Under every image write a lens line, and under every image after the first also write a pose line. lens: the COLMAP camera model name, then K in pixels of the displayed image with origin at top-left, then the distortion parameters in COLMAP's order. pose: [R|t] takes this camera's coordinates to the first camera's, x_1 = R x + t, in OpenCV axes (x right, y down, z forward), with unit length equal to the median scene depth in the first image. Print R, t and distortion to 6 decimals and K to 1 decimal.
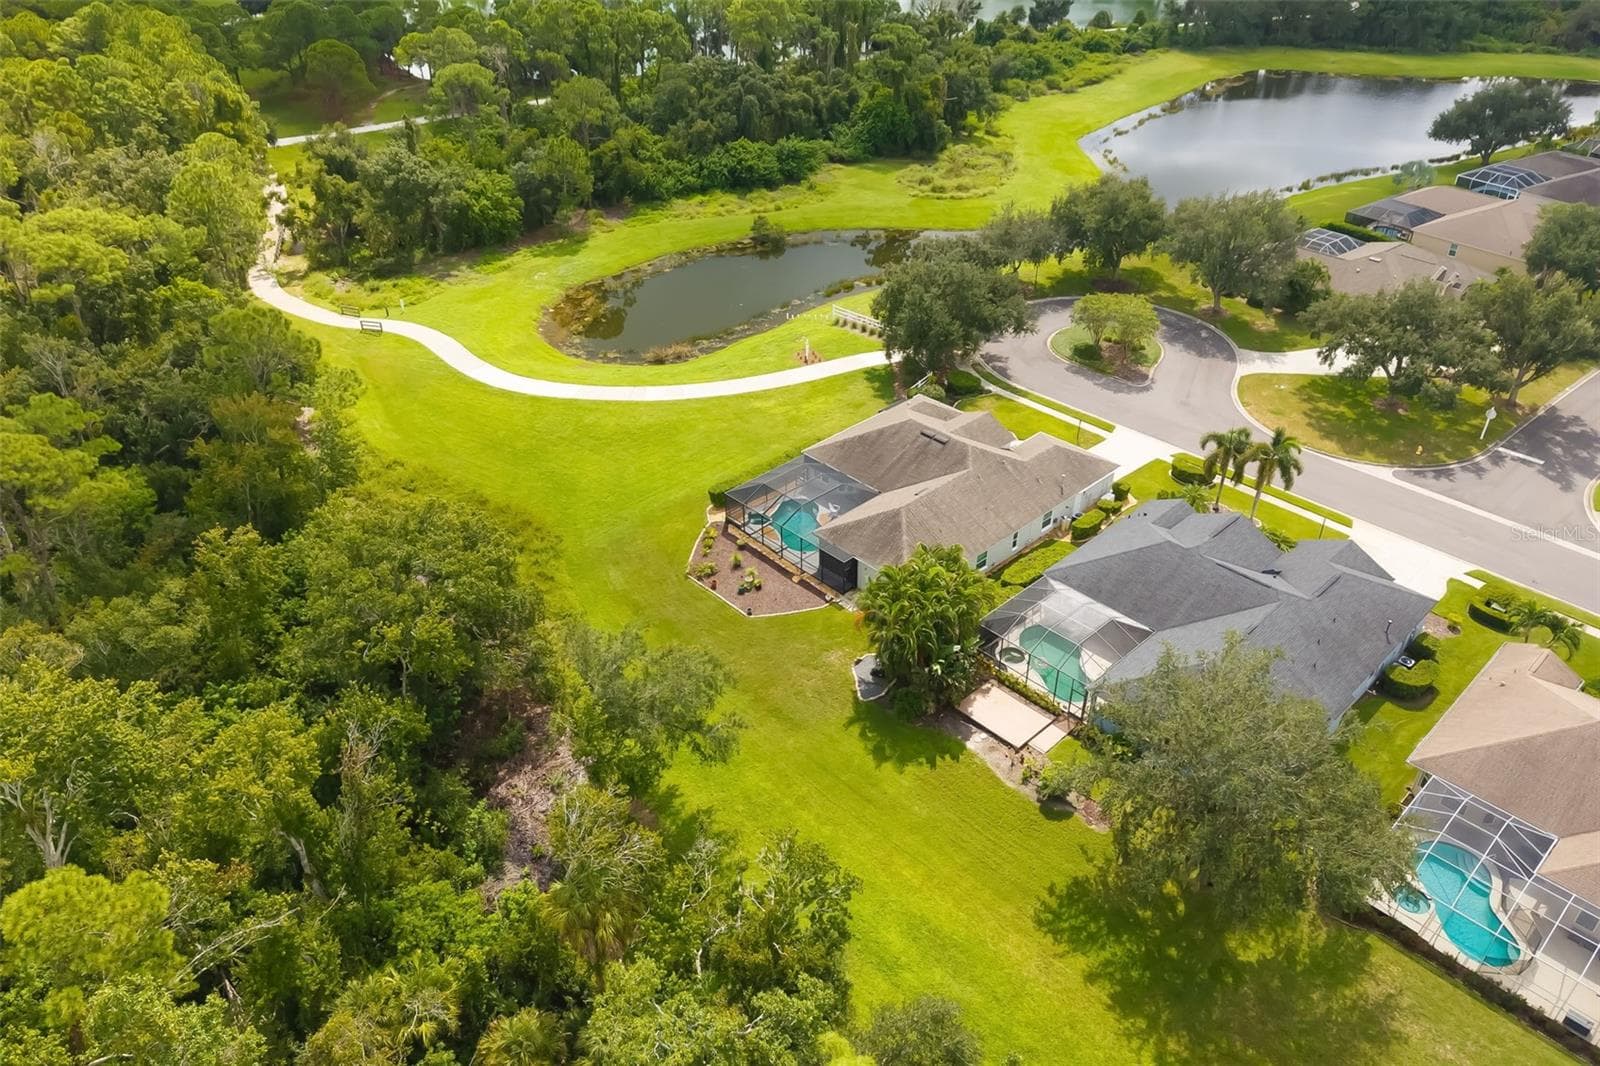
lens RADIAL K [[1099.4, 0, 800.0], [0, 1099.4, 533.0], [0, 0, 1]] dist [0.050141, -0.048886]
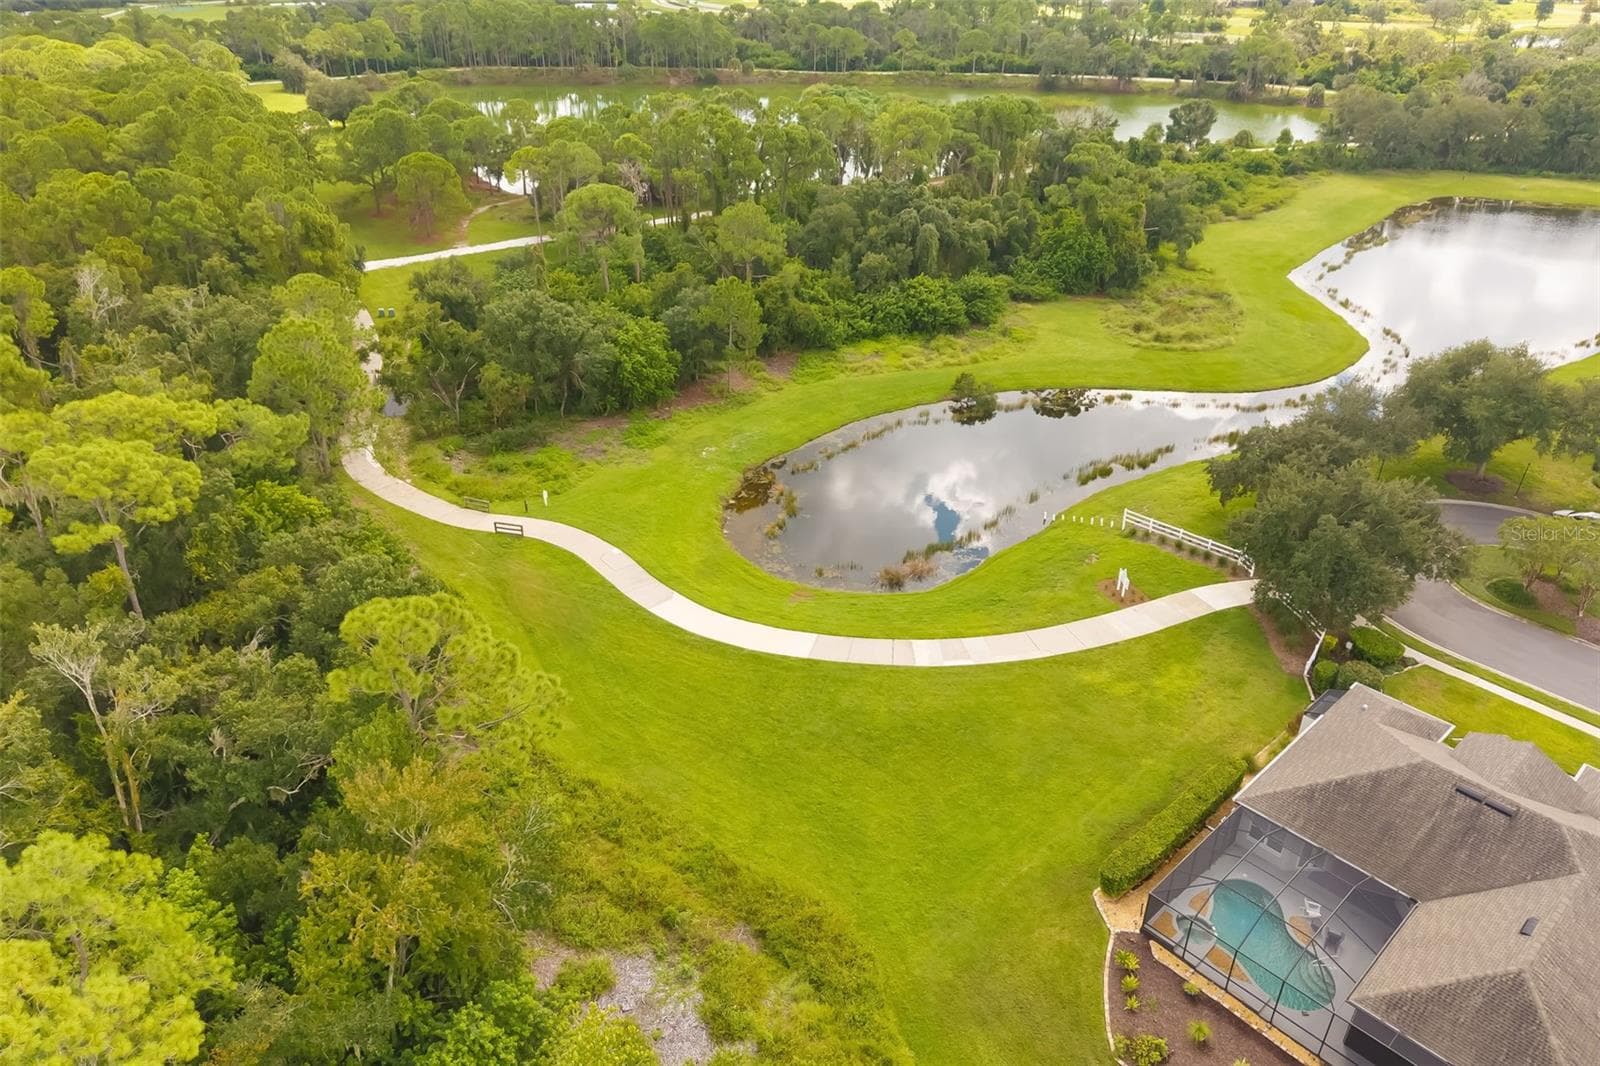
lens RADIAL K [[1150.4, 0, 842.3], [0, 1150.4, 579.6], [0, 0, 1]] dist [0.083178, -0.106478]
pose [[0.999745, 0.018119, -0.013512, -0.110539], [-0.018990, 0.997550, -0.067337, -0.077118], [0.012258, 0.067576, 0.997639, 0.163979]]
